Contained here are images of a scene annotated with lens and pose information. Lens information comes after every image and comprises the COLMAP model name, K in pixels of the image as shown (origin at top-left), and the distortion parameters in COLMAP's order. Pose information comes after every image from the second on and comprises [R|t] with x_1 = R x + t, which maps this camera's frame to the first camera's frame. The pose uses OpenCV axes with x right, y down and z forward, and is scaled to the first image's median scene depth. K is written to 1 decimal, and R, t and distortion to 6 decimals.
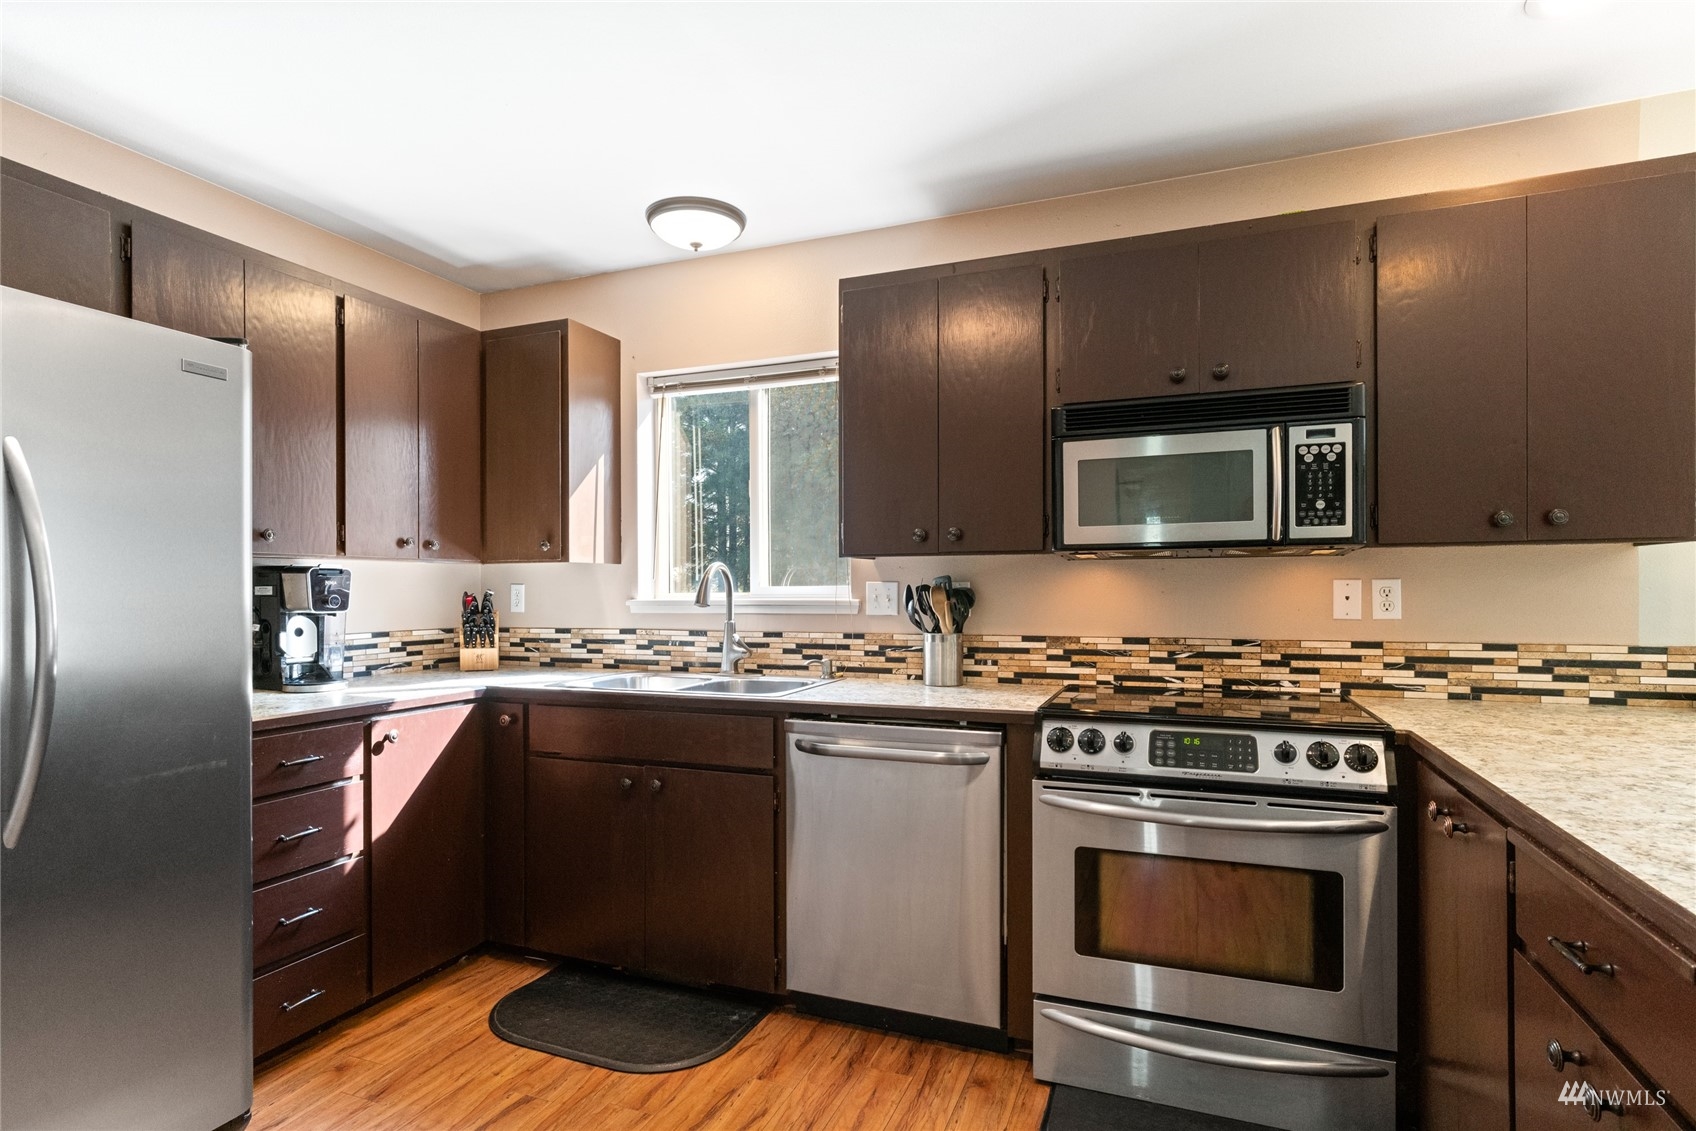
lens RADIAL K [[868.1, 0, 845.0], [0, 868.1, 580.2], [0, 0, 1]] dist [-0.006748, 0.002519]
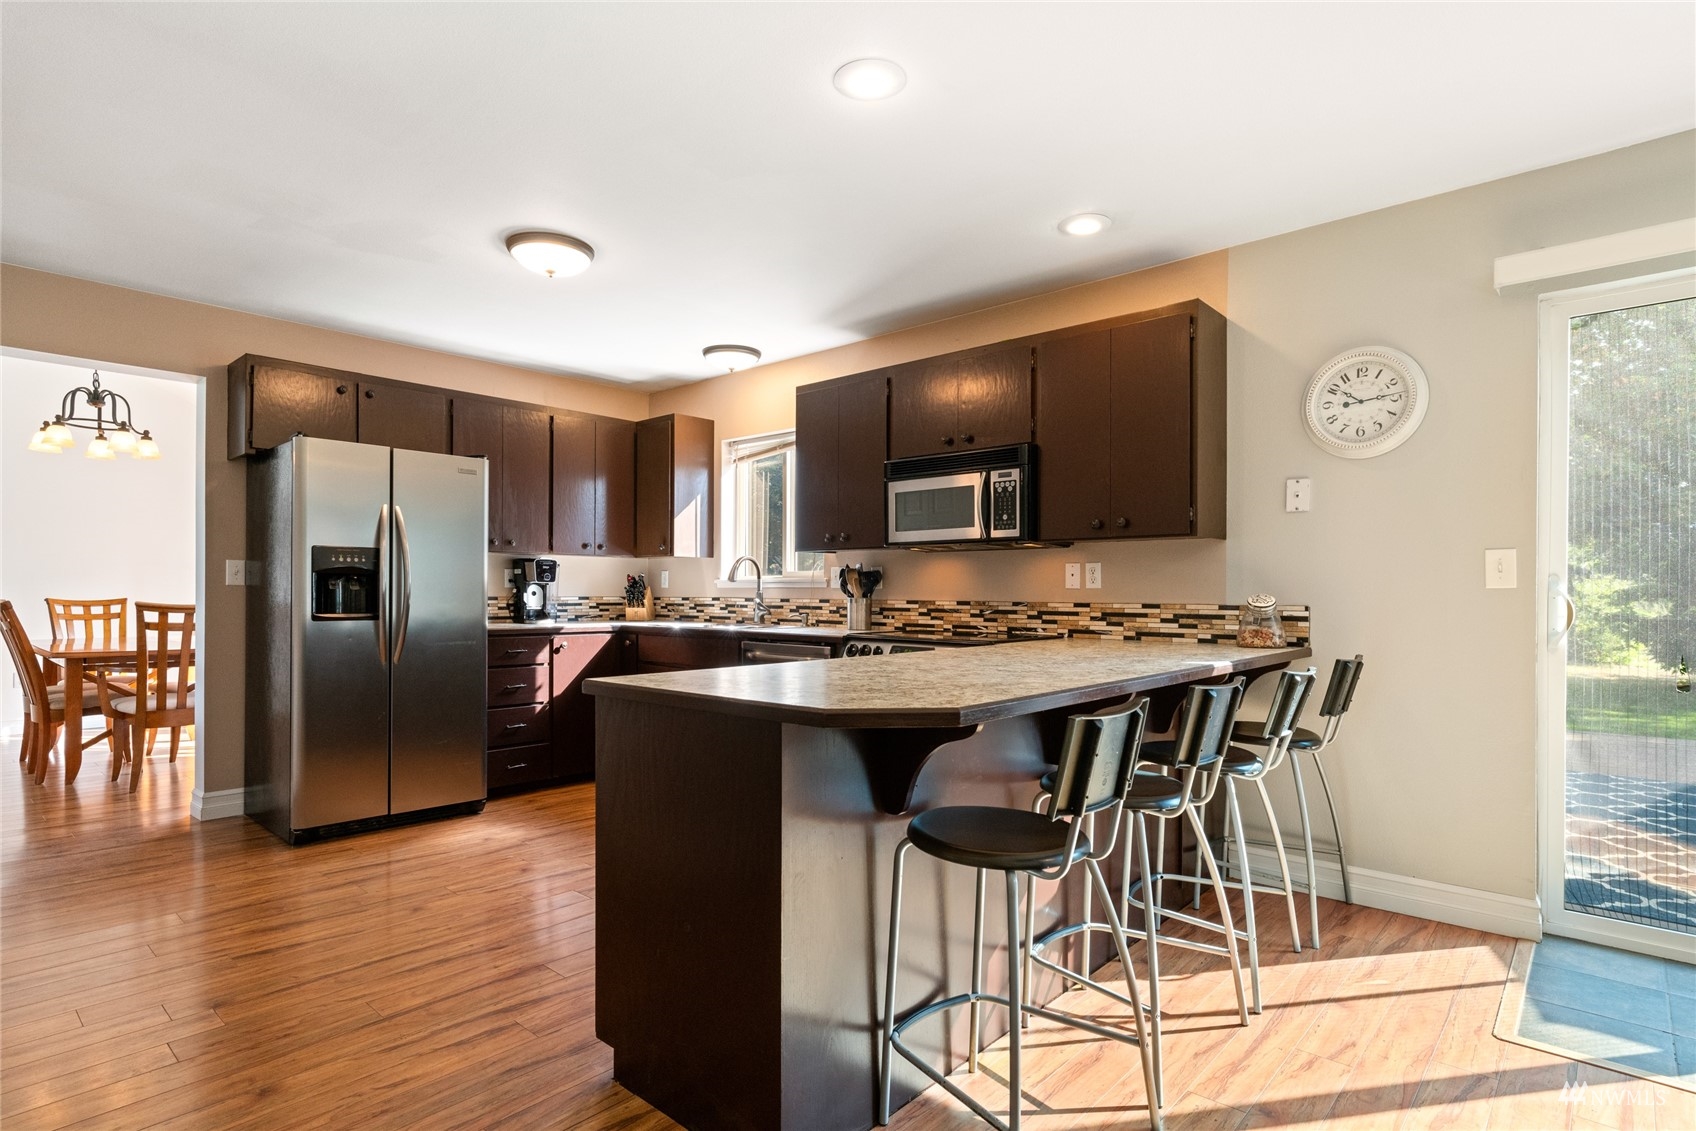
lens RADIAL K [[868.1, 0, 858.6], [0, 868.1, 577.3], [0, 0, 1]] dist [-0.006748, 0.002519]
pose [[0.940823, 0.002748, -0.338888, 0.700541], [-0.005153, 0.999968, -0.006197, 0.034013], [0.338860, 0.007577, 0.940806, -0.560474]]
